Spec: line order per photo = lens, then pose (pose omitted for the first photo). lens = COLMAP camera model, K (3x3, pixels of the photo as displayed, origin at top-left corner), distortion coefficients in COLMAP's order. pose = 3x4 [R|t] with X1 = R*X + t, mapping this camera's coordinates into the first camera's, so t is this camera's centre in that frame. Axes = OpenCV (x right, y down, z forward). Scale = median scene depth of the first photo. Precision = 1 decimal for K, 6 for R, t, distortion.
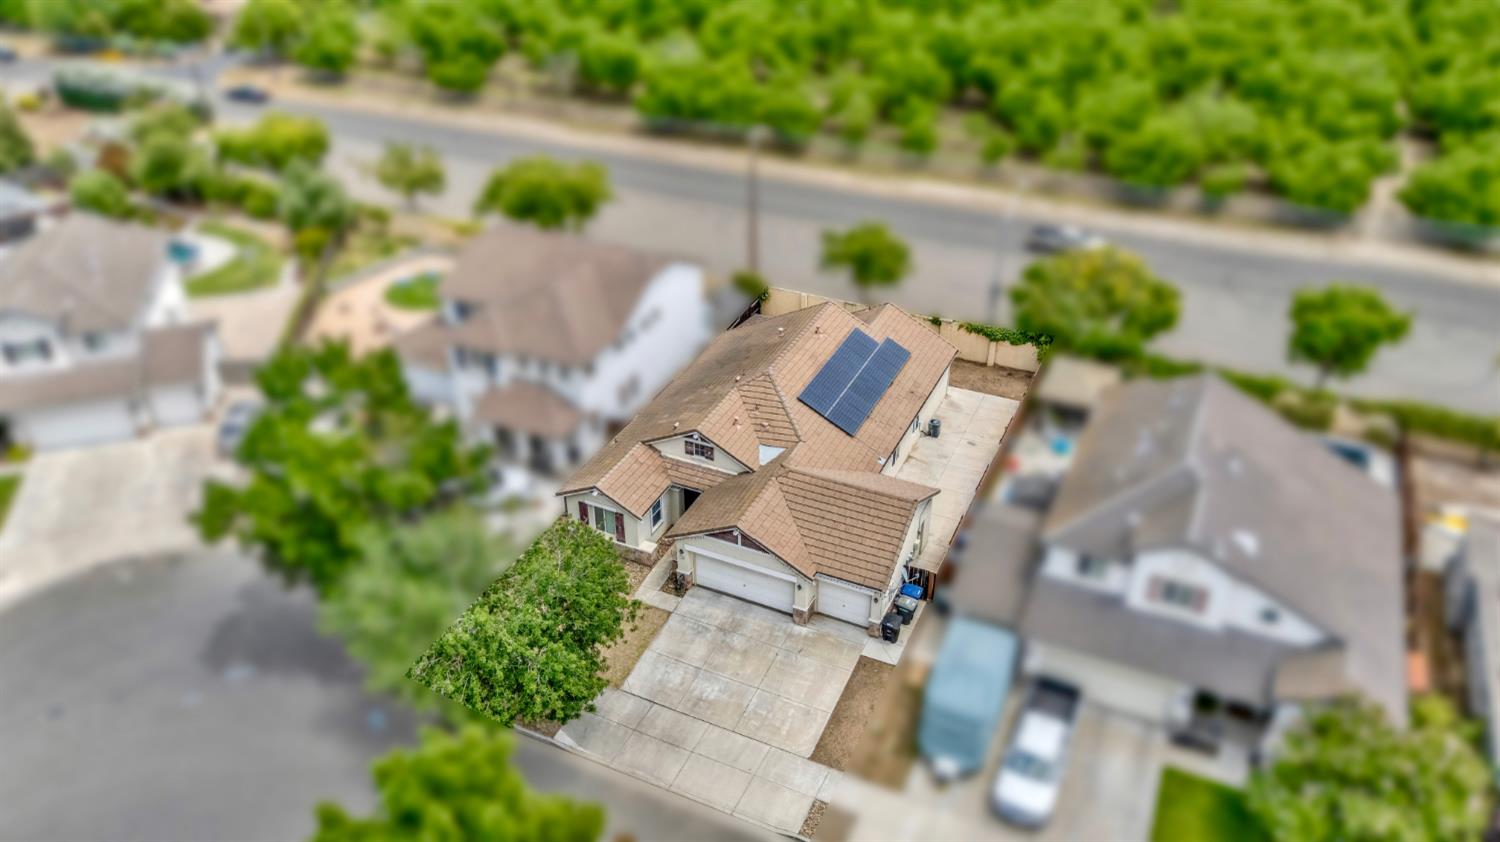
lens RADIAL K [[1100.0, 0, 750.0], [0, 1100.0, 421.0], [0, 0, 1]] dist [0.065163, -0.057187]
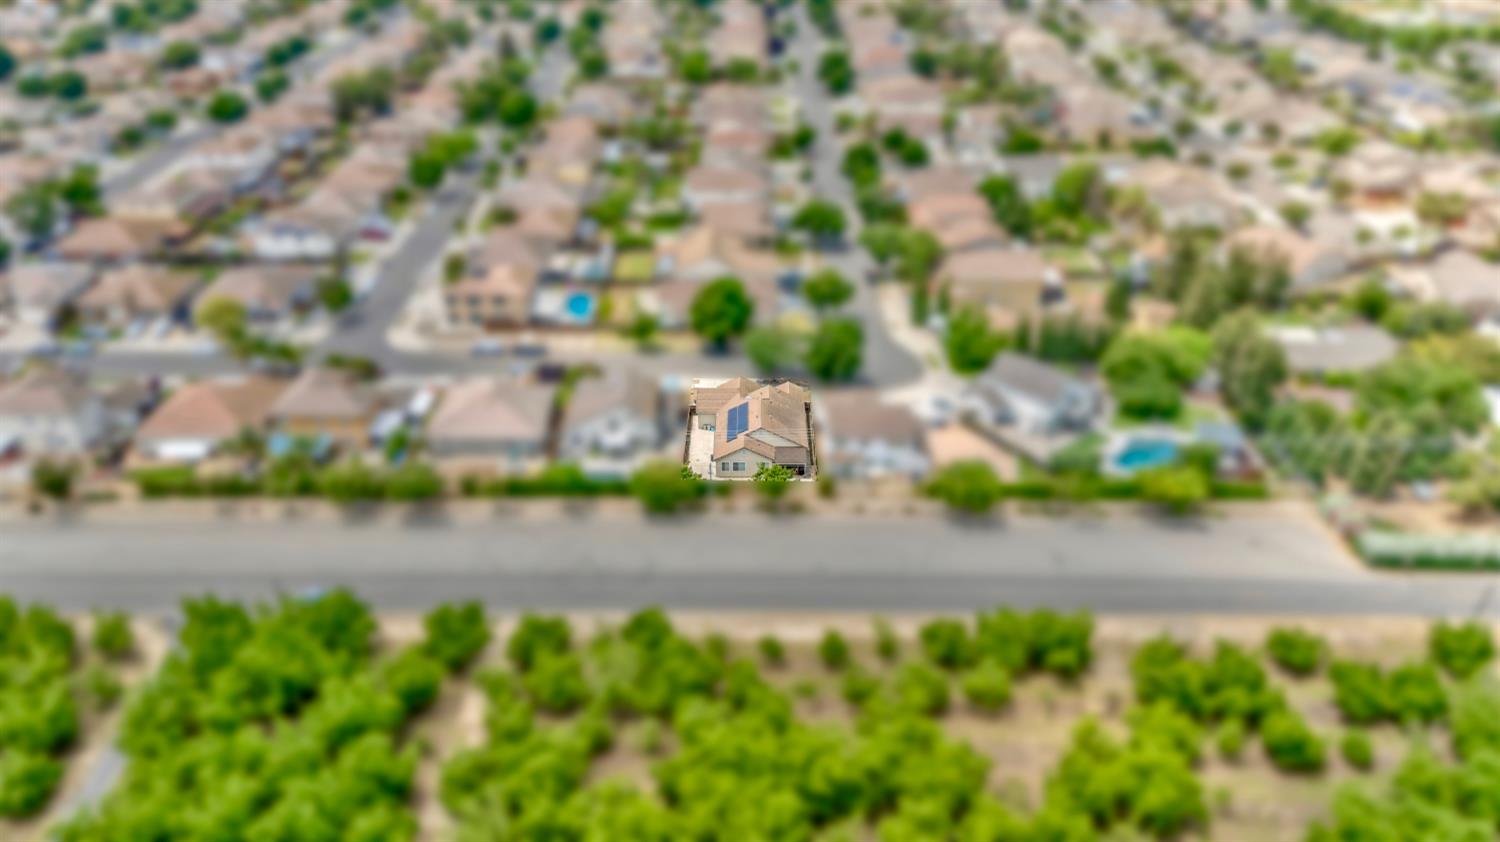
lens RADIAL K [[1100.0, 0, 750.0], [0, 1100.0, 421.0], [0, 0, 1]] dist [0.065163, -0.057187]
pose [[-0.906803, 0.215951, -0.362040, 0.999996], [-0.217934, 0.494999, 0.841119, -2.216968], [0.360850, 0.841630, -0.401804, 1.985605]]
